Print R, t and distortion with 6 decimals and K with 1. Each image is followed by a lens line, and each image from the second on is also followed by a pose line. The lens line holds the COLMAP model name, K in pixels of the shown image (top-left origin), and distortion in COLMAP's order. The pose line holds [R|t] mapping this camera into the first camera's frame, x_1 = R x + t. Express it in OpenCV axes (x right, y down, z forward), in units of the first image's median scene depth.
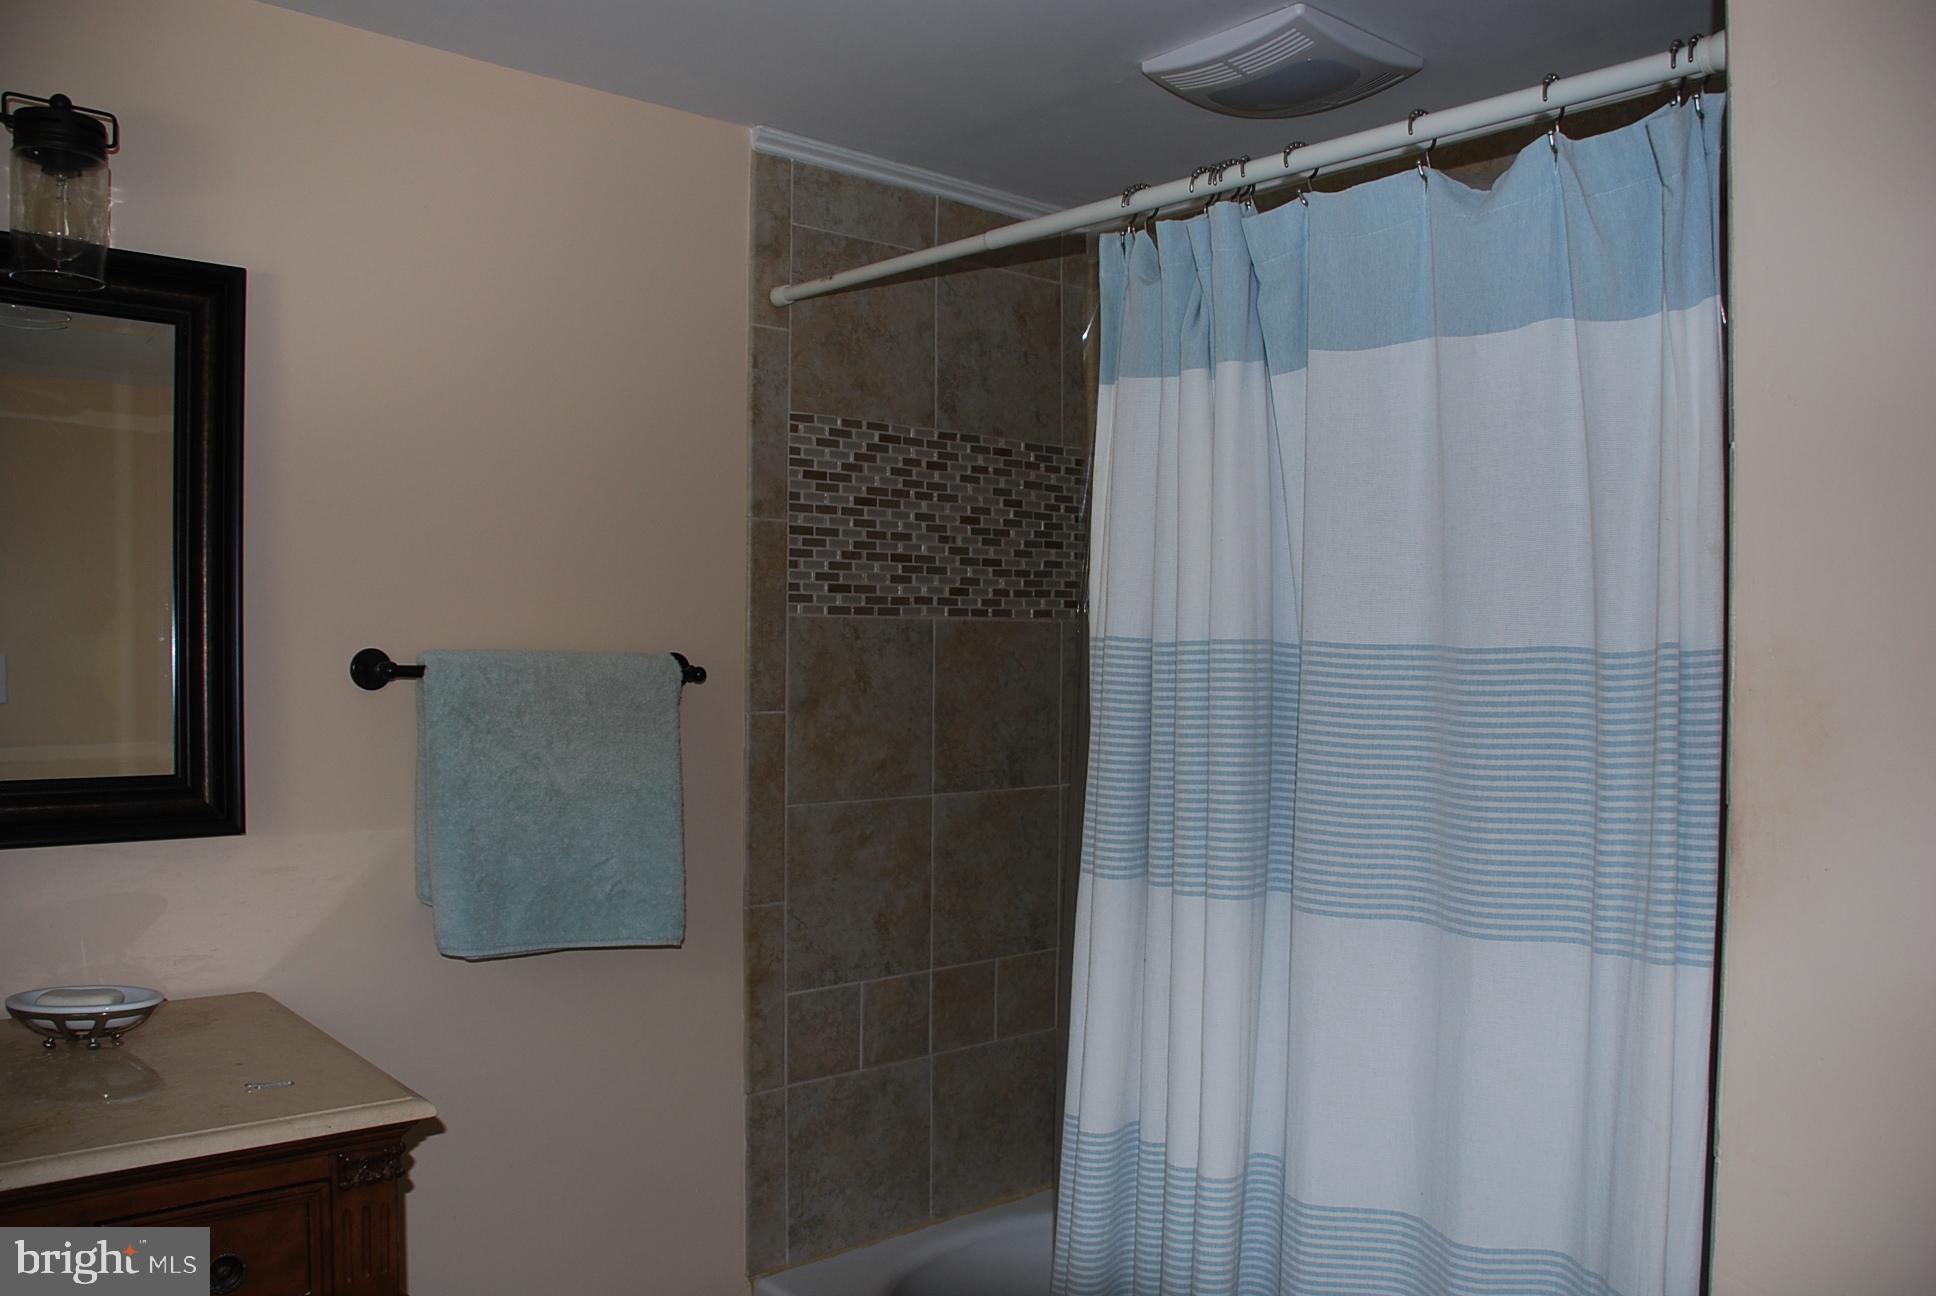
lens RADIAL K [[1520.9, 0, 1008.9], [0, 1520.9, 685.6], [0, 0, 1]] dist [-0.148462, 0.090588]
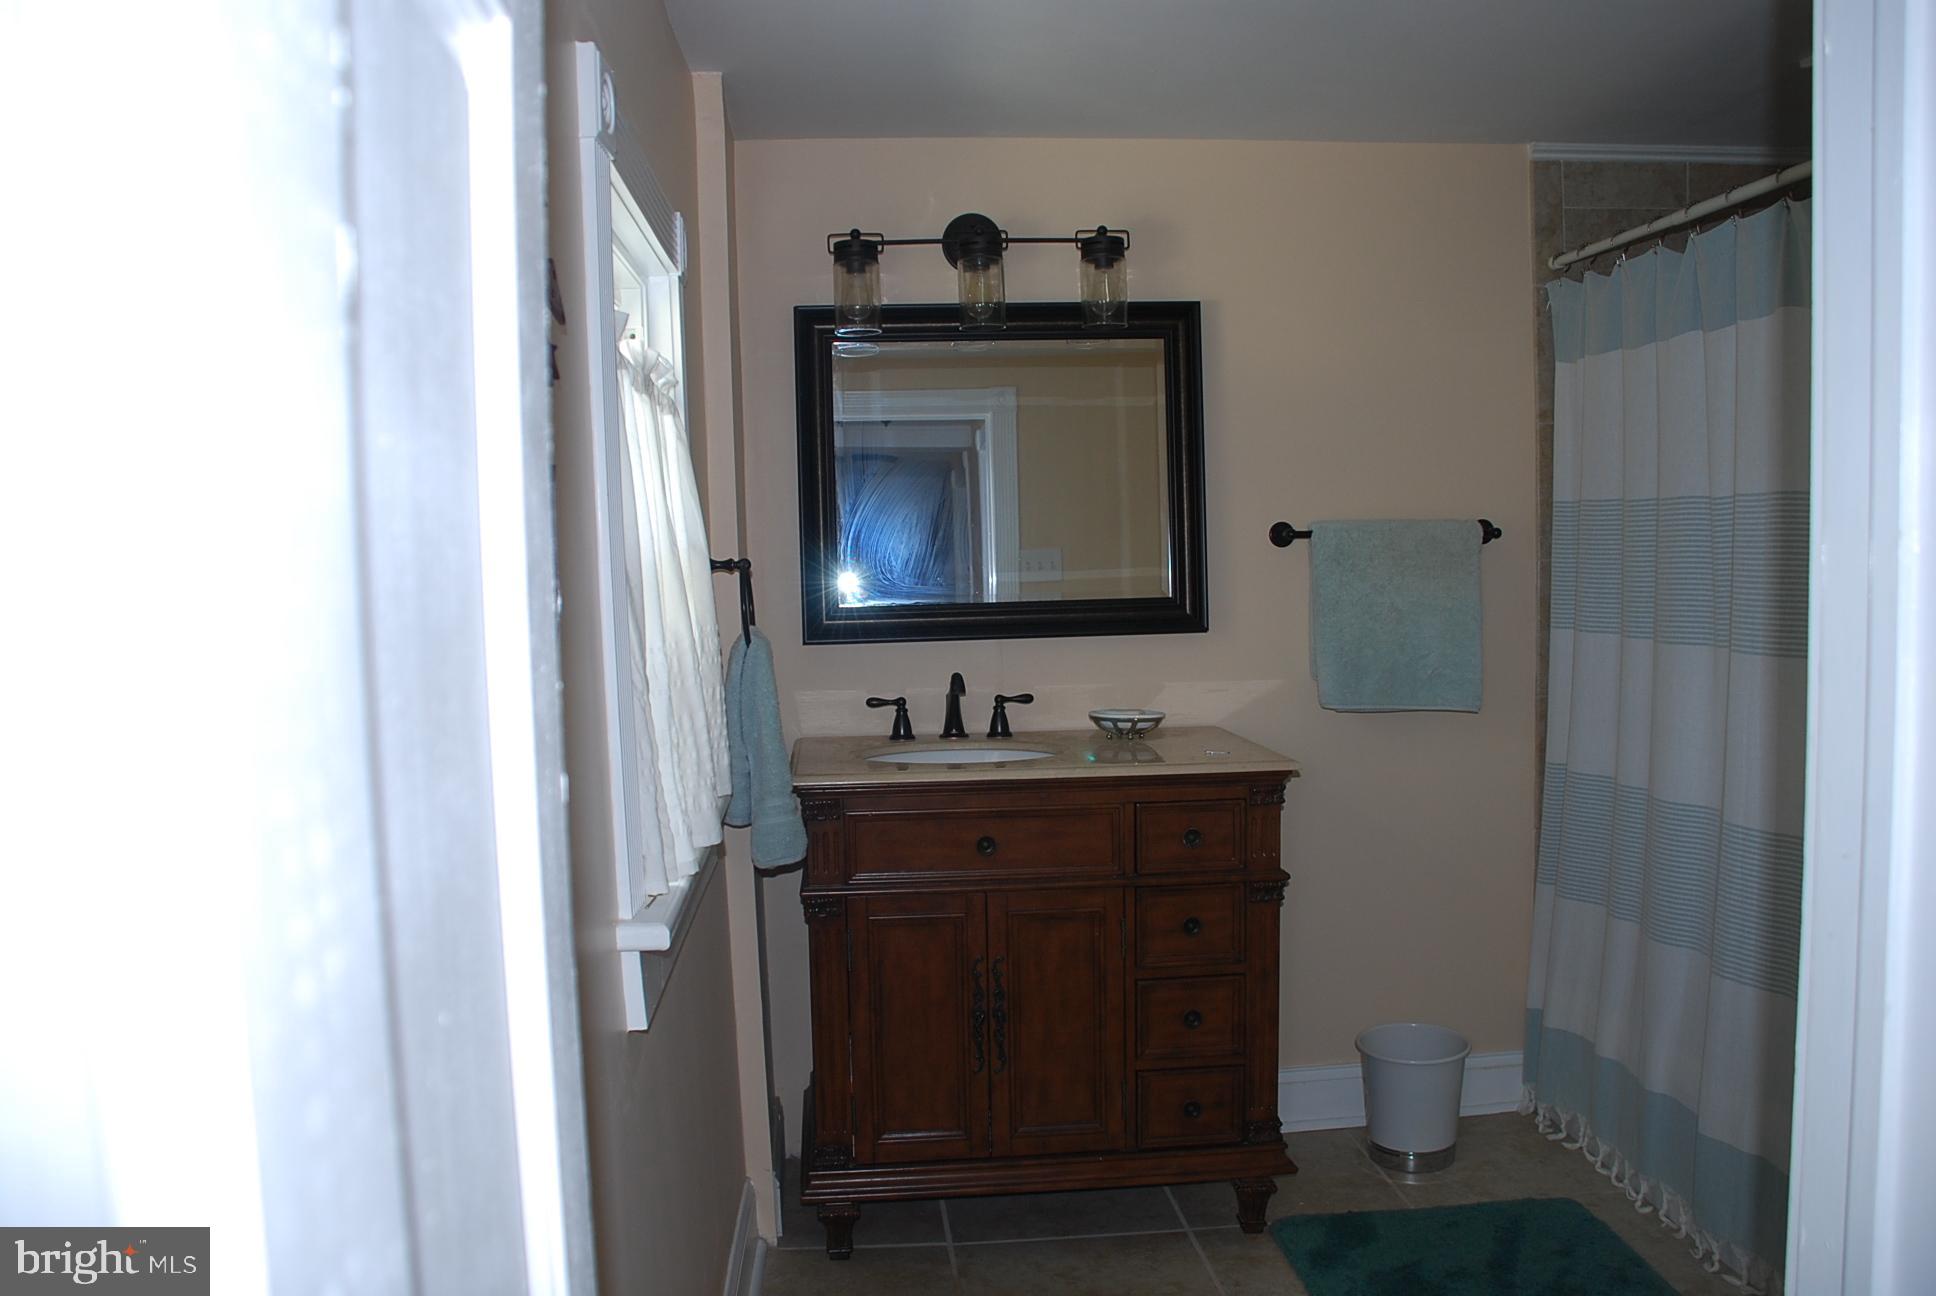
lens RADIAL K [[1520.9, 0, 1008.9], [0, 1520.9, 685.6], [0, 0, 1]] dist [-0.148462, 0.090588]
pose [[0.808049, 0.011791, -0.588997, 0.310178], [0.022062, 0.998493, 0.050255, 0.065257], [0.588702, -0.053603, 0.806571, -0.528232]]
